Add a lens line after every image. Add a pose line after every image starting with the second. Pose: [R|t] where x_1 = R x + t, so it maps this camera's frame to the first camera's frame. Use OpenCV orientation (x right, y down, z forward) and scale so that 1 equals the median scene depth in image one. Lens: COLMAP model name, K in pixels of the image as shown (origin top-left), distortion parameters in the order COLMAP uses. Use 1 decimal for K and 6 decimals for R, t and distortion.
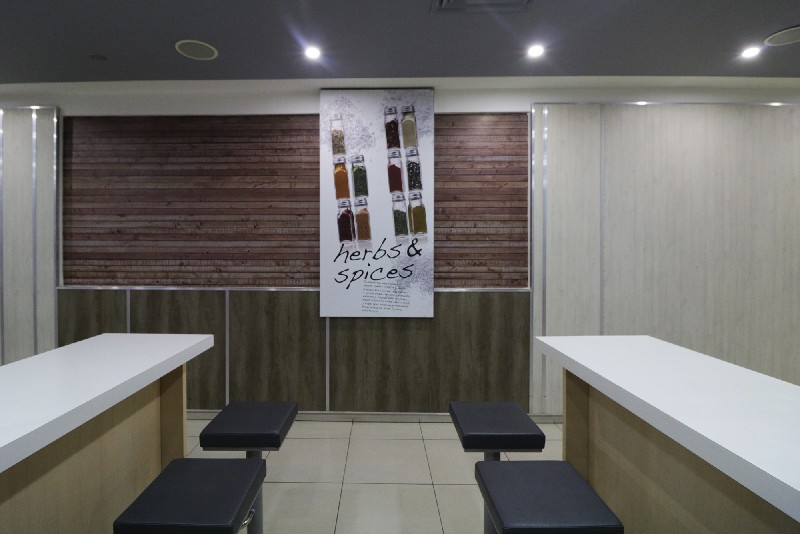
lens RADIAL K [[387.4, 0, 398.6], [0, 387.4, 255.8], [0, 0, 1]] dist [-0.003170, -0.000383]
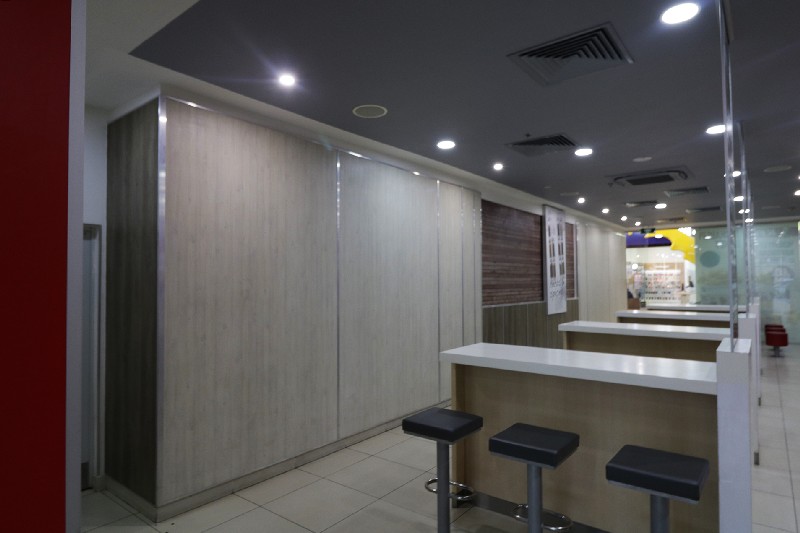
lens RADIAL K [[462.8, 0, 400.0], [0, 462.8, 266.5], [0, 0, 1]] dist [-0.002381, -0.000216]
pose [[0.622263, 0.020011, 0.782553, -2.541196], [0.006296, 0.999513, -0.030566, -0.027899], [-0.782783, 0.023947, 0.621834, 0.075382]]
